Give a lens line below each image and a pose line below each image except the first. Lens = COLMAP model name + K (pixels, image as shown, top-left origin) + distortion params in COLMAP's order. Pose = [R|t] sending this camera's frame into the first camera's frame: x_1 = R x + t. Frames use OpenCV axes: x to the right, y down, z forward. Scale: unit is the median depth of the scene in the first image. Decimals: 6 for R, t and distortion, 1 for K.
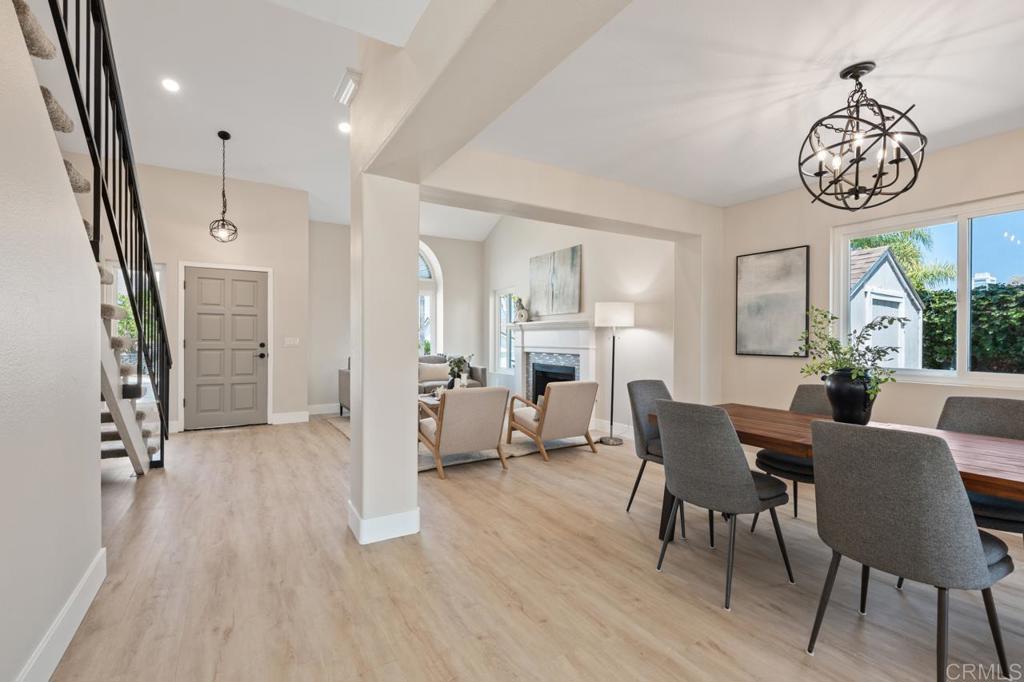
lens RADIAL K [[452.1, 0, 513.1], [0, 452.1, 339.8], [0, 0, 1]] dist [-0.003122, 0.000343]
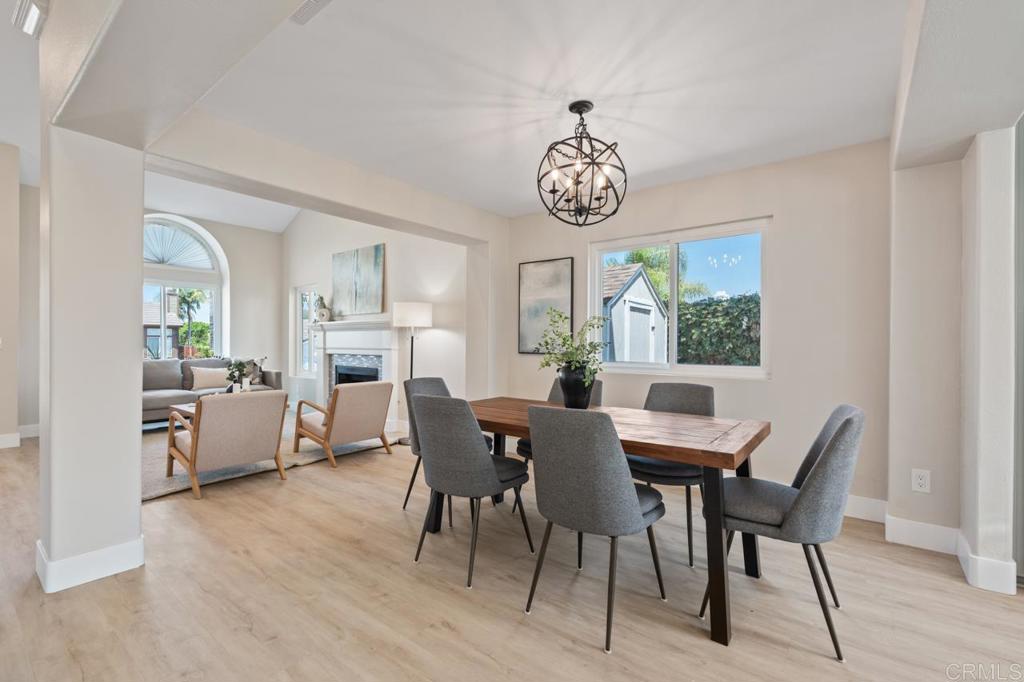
lens RADIAL K [[451.8, 0, 511.3], [0, 451.8, 342.9], [0, 0, 1]] dist [-0.001740, 0.000423]
pose [[0.935419, 0.000170, 0.353541, 0.096191], [0.000024, 1.000000, -0.000543, 0.009242], [-0.353541, 0.000517, 0.935419, -0.018528]]
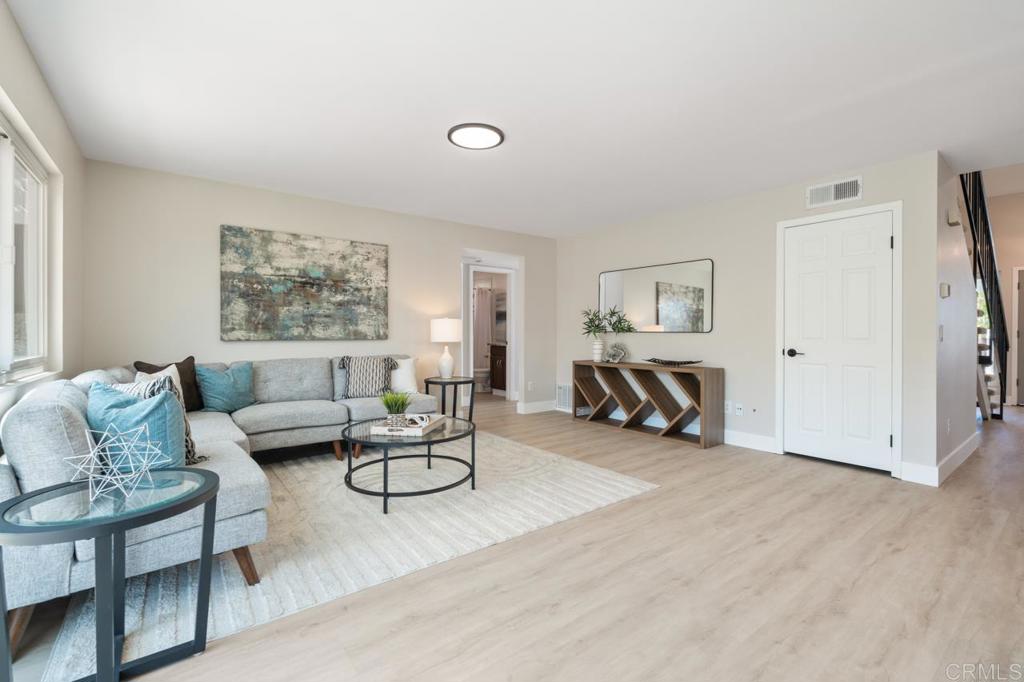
lens RADIAL K [[447.6, 0, 511.2], [0, 447.6, 334.5], [0, 0, 1]] dist [-0.011559, 0.000048]
pose [[0.100860, 0.001331, -0.994900, 0.471854], [-0.005227, 0.999986, 0.000808, 0.020873], [0.994887, 0.005118, 0.100865, -0.711446]]
